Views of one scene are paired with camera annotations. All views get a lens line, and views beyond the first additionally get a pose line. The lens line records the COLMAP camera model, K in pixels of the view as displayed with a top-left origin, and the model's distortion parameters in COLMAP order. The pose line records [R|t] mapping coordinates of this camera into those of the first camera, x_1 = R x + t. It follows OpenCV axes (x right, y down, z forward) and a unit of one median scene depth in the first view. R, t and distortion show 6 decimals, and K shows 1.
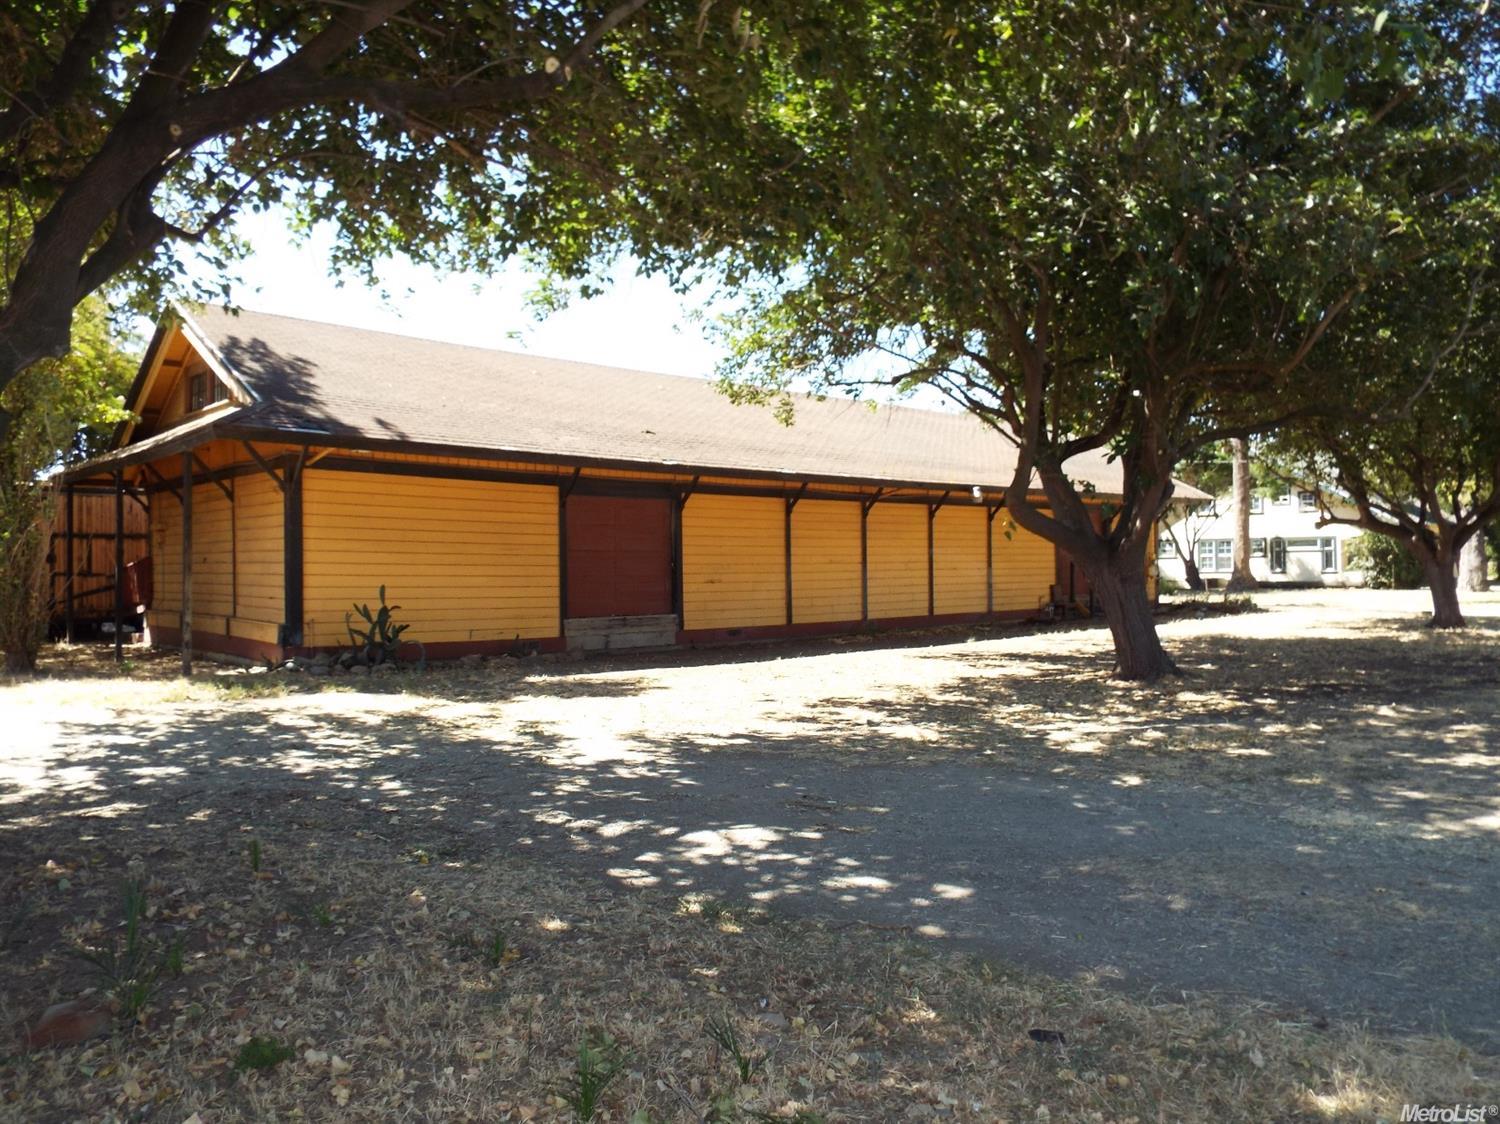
lens RADIAL K [[1058.7, 0, 750.1], [0, 1058.7, 557.4], [0, 0, 1]] dist [0.000424, 0.000013]
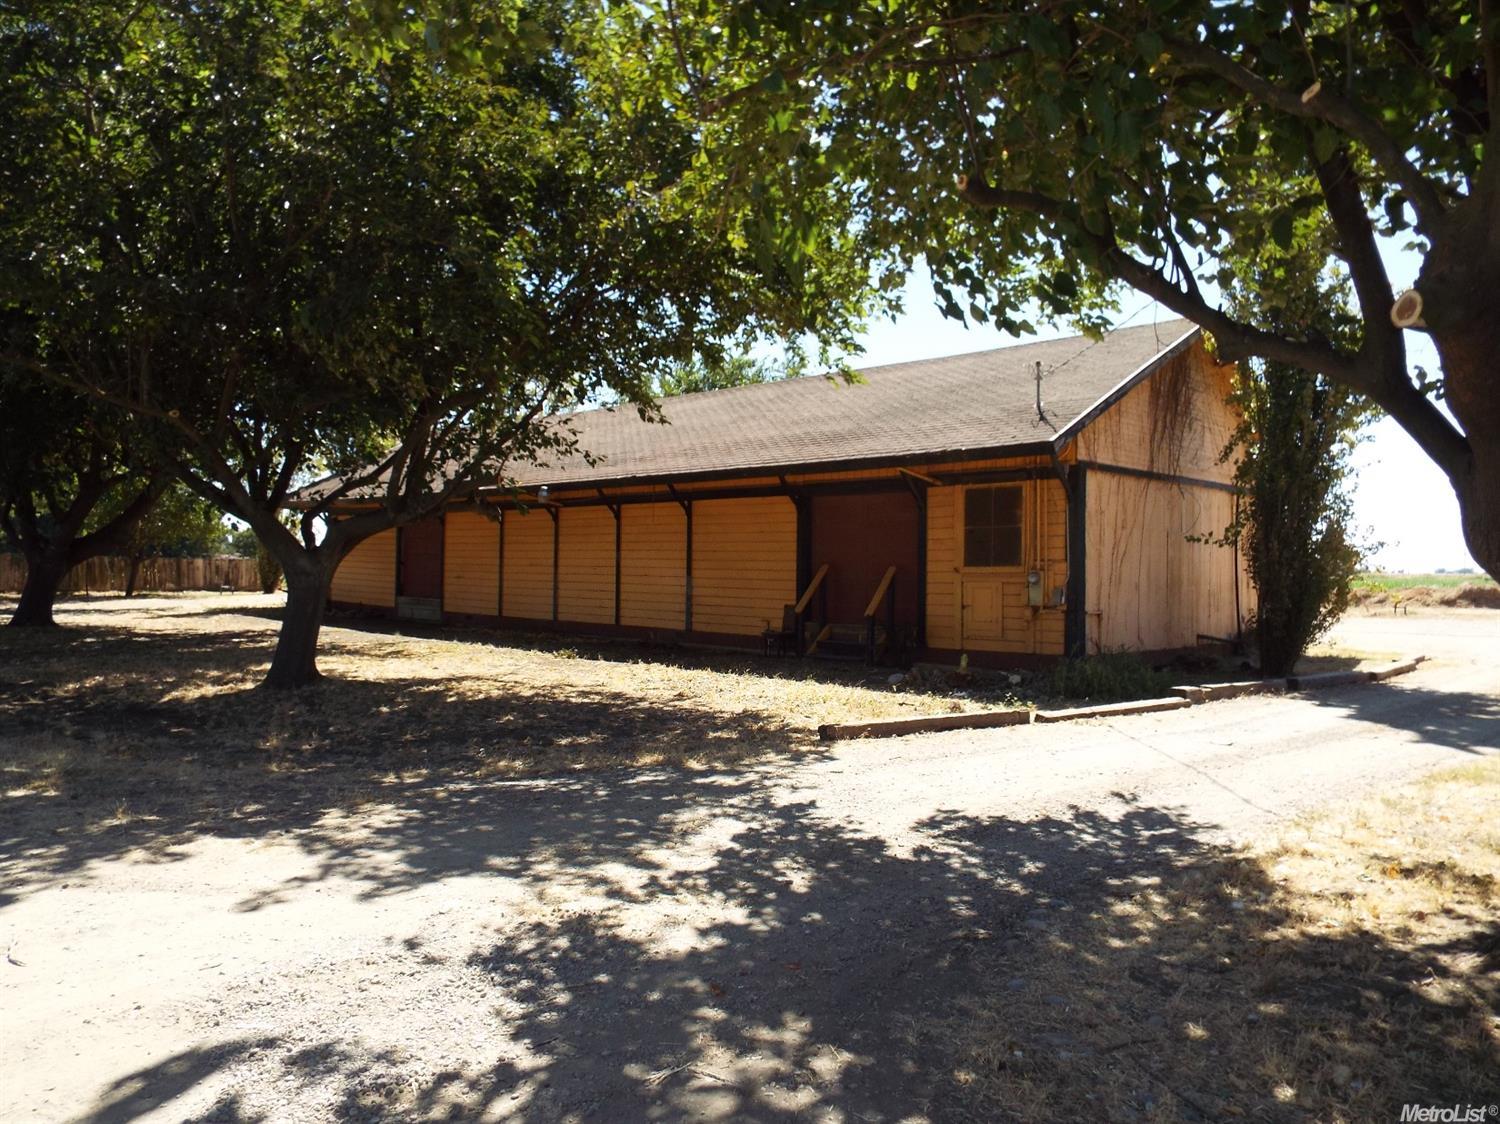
lens RADIAL K [[1058.7, 0, 750.0], [0, 1058.7, 562.0], [0, 0, 1]] dist [0.000424, 0.000013]
pose [[0.056056, 0.002279, -0.998425, 1.108712], [-0.012639, 0.999919, 0.001572, -0.002154], [0.998348, 0.012531, 0.056080, 1.093533]]
